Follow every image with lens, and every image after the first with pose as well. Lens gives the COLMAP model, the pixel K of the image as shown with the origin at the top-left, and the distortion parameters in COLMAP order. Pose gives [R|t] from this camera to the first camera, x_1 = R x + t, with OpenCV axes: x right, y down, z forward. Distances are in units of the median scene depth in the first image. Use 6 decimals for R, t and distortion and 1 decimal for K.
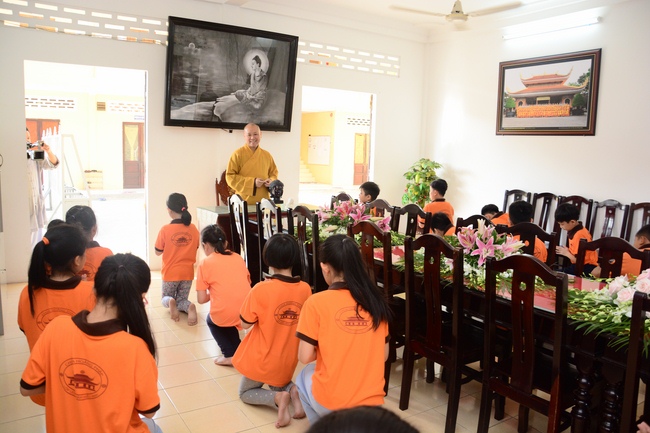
lens RADIAL K [[501.3, 0, 323.6], [0, 501.3, 205.5], [0, 0, 1]] dist [-0.180280, 0.147404]
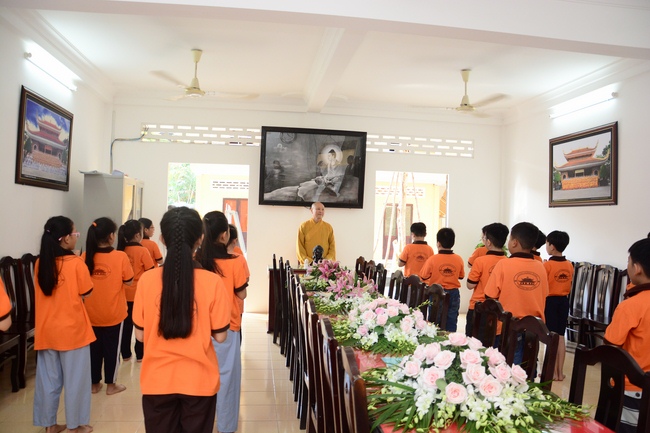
lens RADIAL K [[501.3, 0, 323.6], [0, 501.3, 205.5], [0, 0, 1]] dist [-0.180280, 0.147404]
pose [[0.906176, -0.017258, -0.422548, 0.402852], [-0.048340, 0.988391, -0.144036, 0.030076], [0.420129, 0.150948, 0.894822, -0.160305]]
